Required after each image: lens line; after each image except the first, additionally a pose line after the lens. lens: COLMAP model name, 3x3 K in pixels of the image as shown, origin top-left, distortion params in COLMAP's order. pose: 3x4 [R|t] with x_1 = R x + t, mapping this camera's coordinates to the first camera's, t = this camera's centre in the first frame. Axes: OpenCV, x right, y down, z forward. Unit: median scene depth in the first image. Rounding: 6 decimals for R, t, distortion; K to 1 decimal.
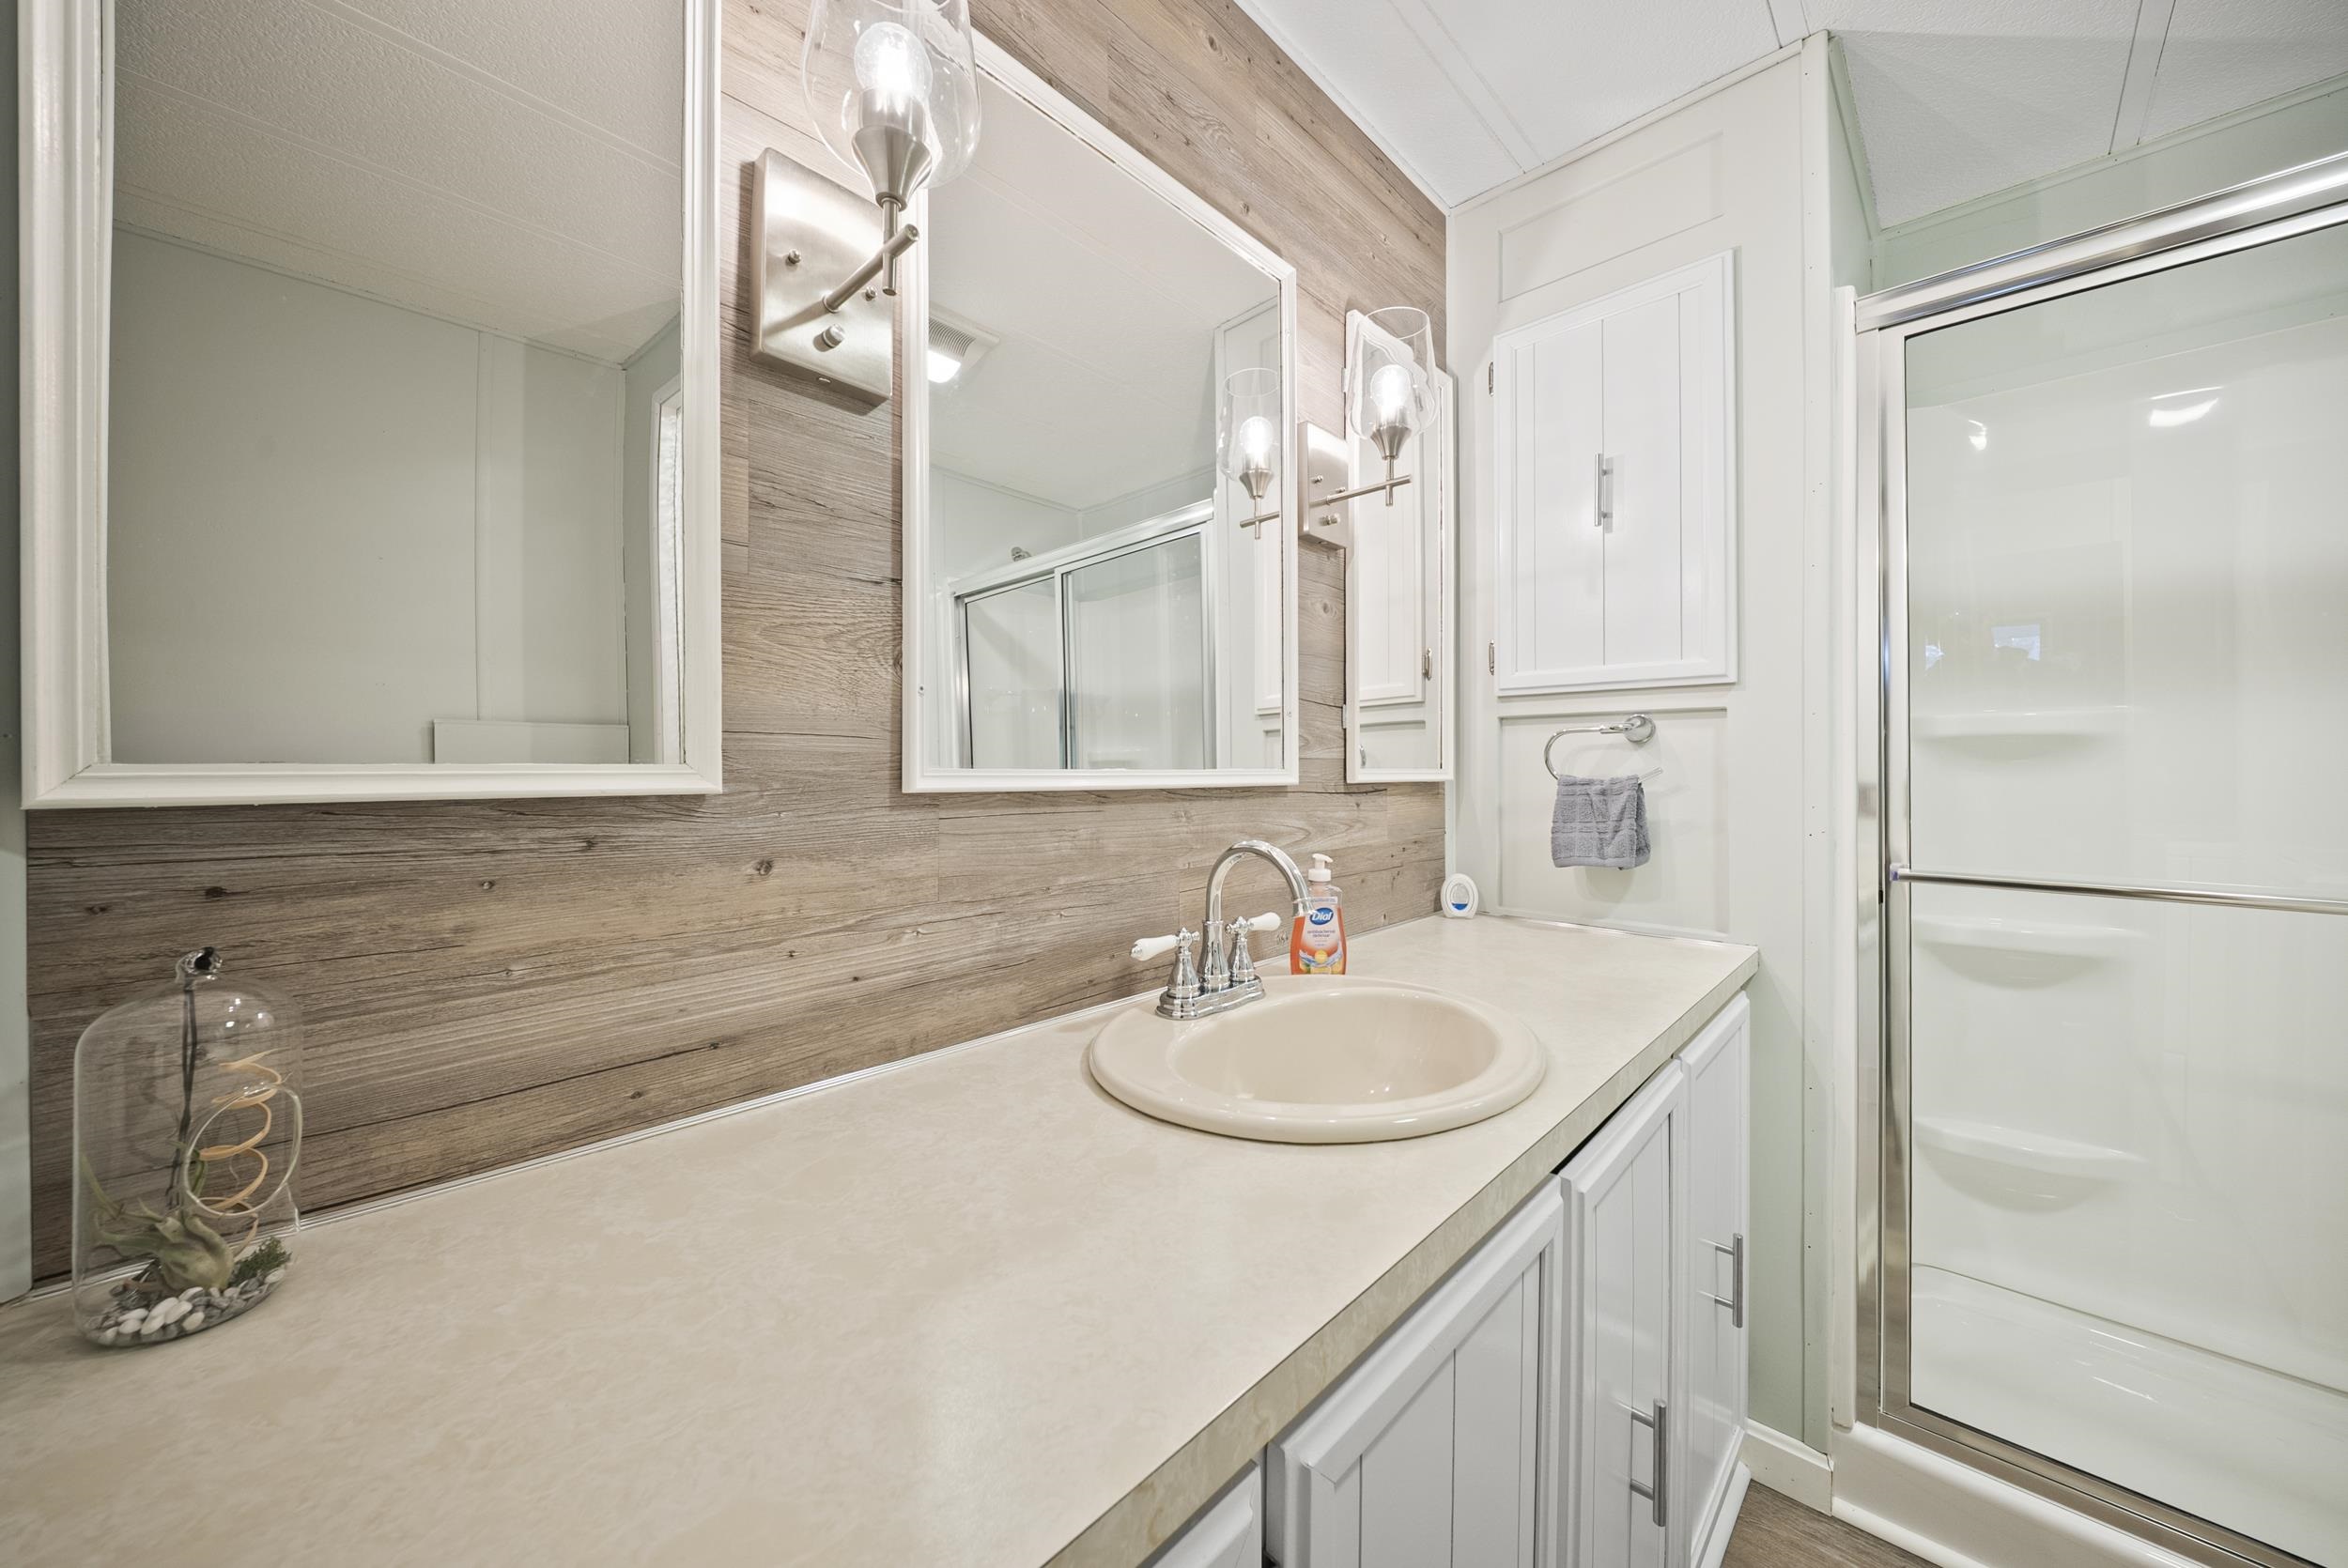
lens RADIAL K [[815.2, 0, 1192.3], [0, 815.2, 771.4], [0, 0, 1]] dist [-0.005372, 0.000002]
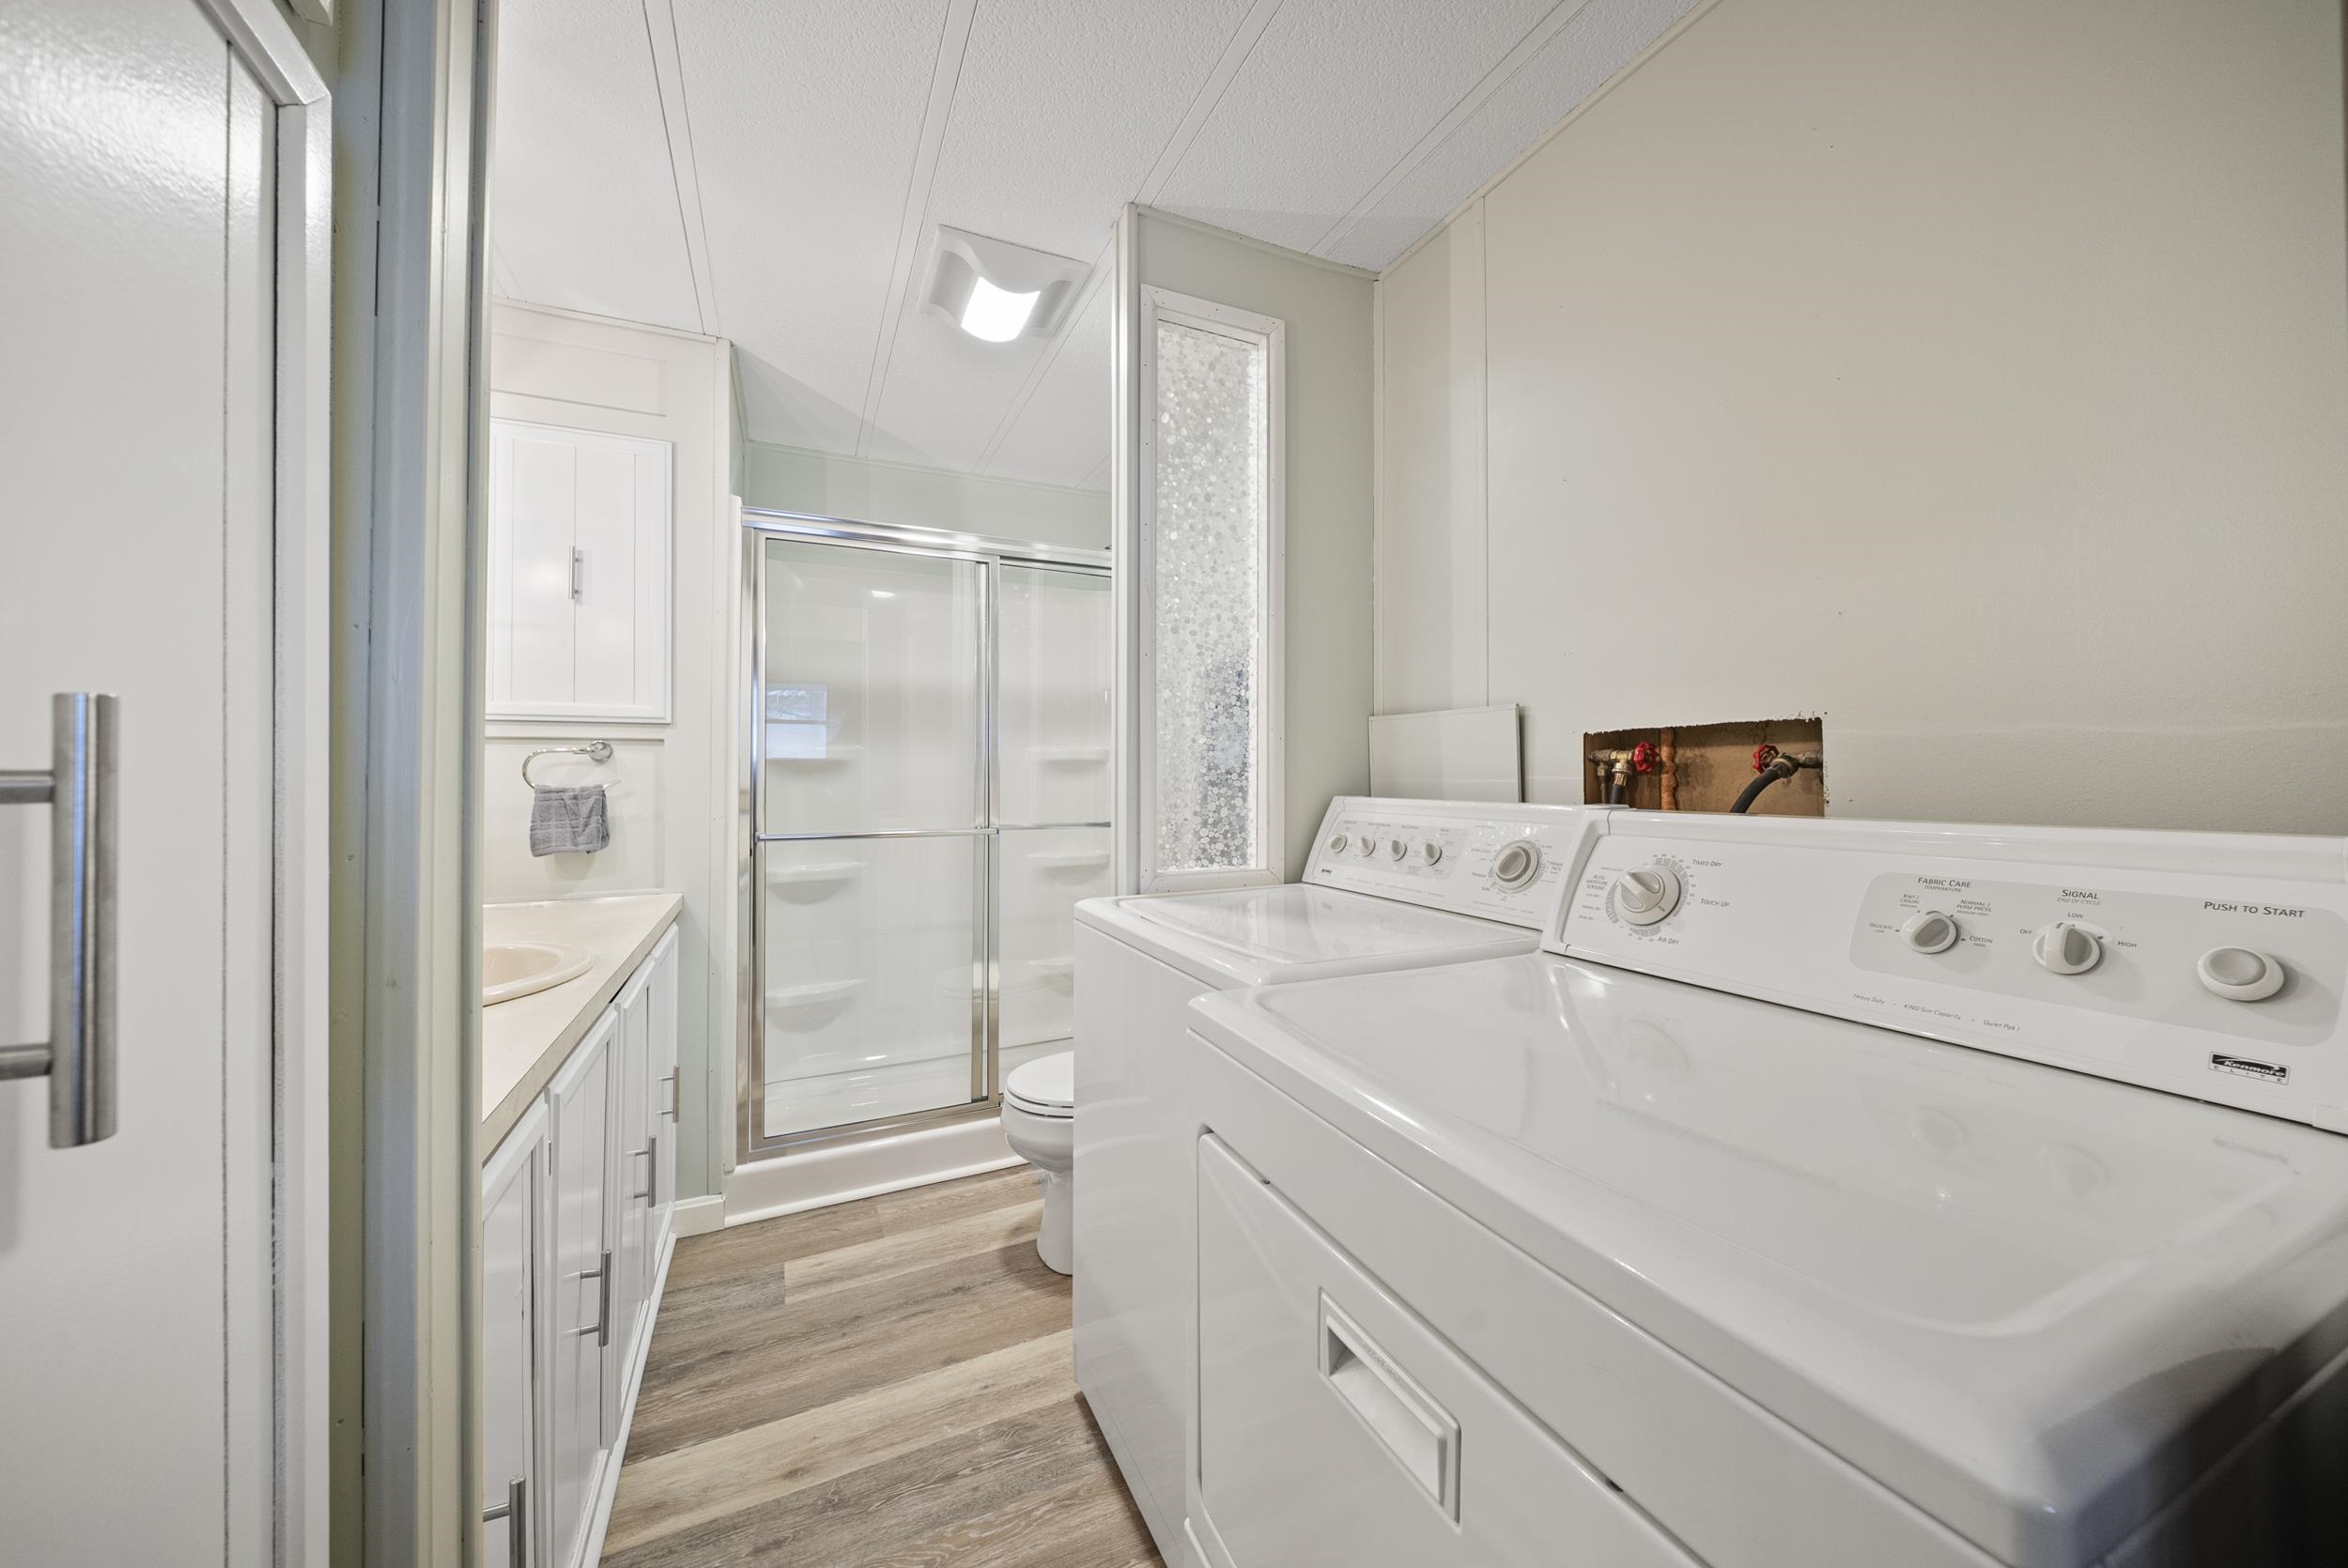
lens RADIAL K [[815.2, 0, 1185.2], [0, 815.2, 763.8], [0, 0, 1]] dist [-0.005372, 0.000002]
pose [[0.357168, 0.007218, 0.934012, -0.397965], [-0.005807, 0.999968, -0.005508, -0.029001], [-0.934022, -0.003456, 0.357199, -0.434423]]
